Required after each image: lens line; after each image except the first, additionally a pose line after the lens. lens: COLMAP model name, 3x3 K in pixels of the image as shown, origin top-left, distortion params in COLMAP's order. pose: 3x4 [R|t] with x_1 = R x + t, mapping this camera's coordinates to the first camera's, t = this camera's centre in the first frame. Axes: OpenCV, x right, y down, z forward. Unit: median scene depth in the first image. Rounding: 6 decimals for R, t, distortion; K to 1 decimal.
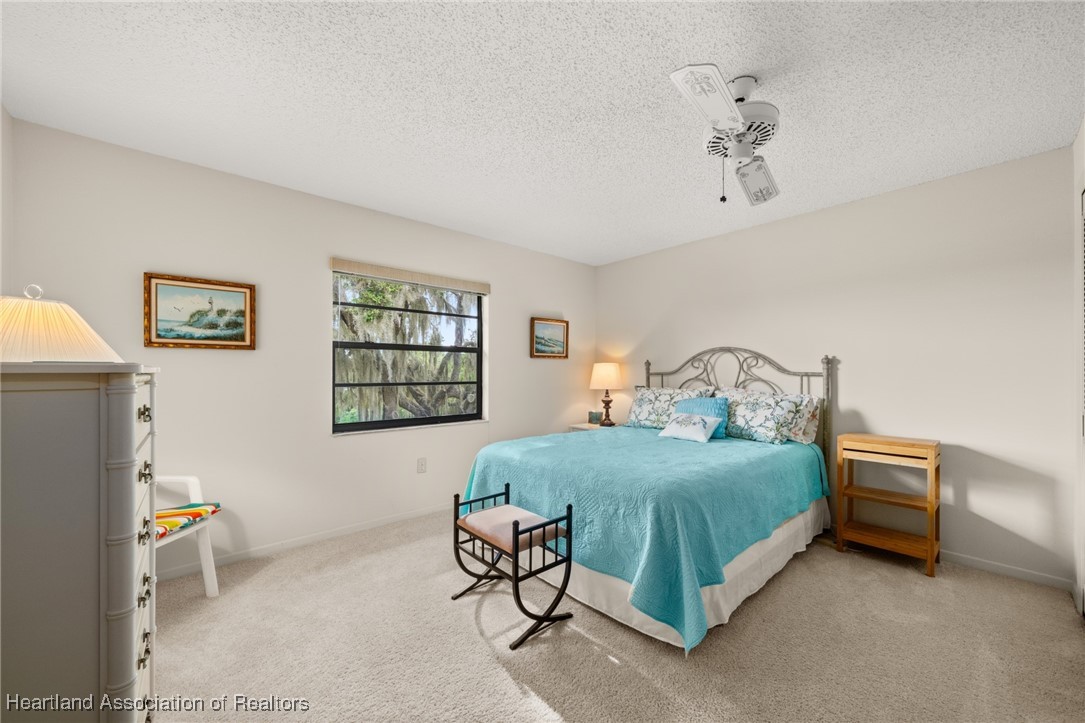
lens RADIAL K [[417.7, 0, 533.4], [0, 417.7, 362.9], [0, 0, 1]] dist [-0.003531, -0.000047]
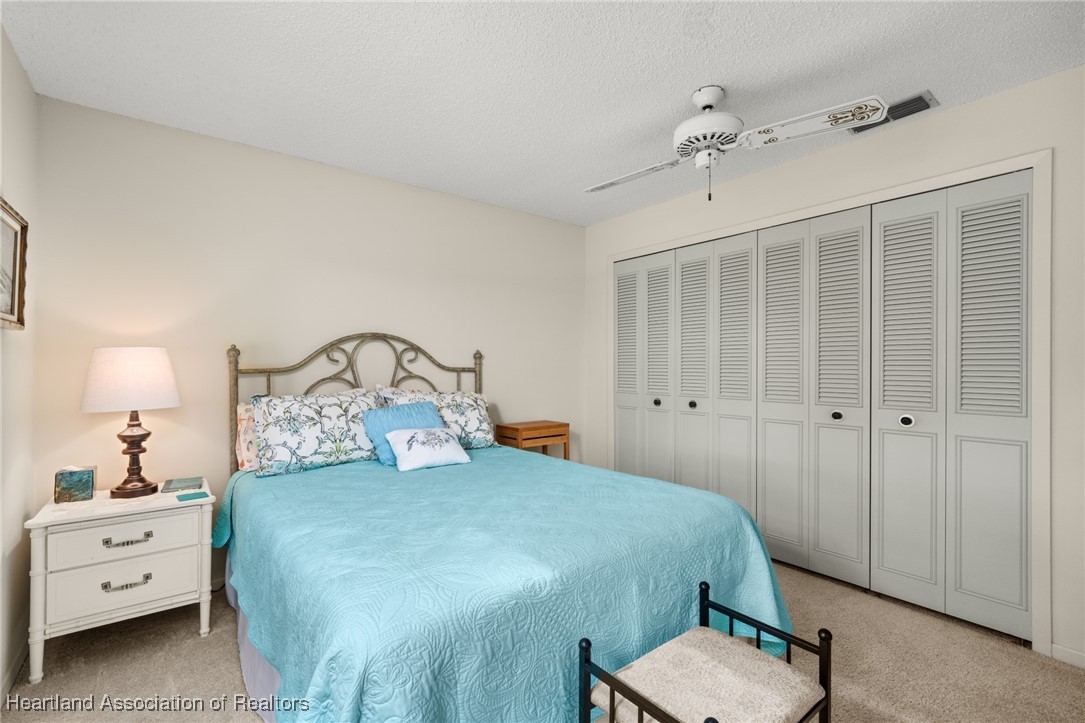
lens RADIAL K [[473.6, 0, 542.5], [0, 473.6, 361.5], [0, 0, 1]] dist [0.000704, -0.000106]
pose [[0.041944, 0.008985, 0.999080, -0.339326], [-0.021434, 0.999738, -0.008091, 0.011149], [-0.998890, -0.021075, 0.042126, 0.654676]]
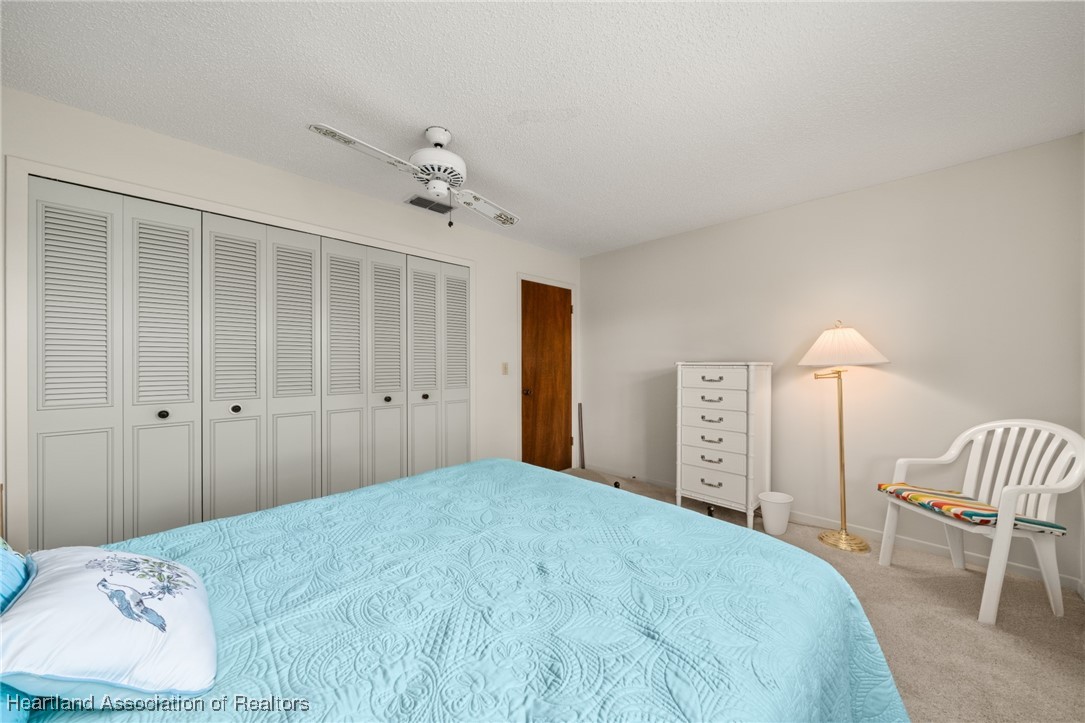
lens RADIAL K [[390.9, 0, 542.5], [0, 390.9, 361.5], [0, 0, 1]] dist [-0.000994, 0.000020]
pose [[-0.998716, 0.001613, -0.050628, 0.114605], [0.002682, 0.999774, -0.021066, 0.018742], [0.050583, -0.021175, -0.998495, 1.049236]]
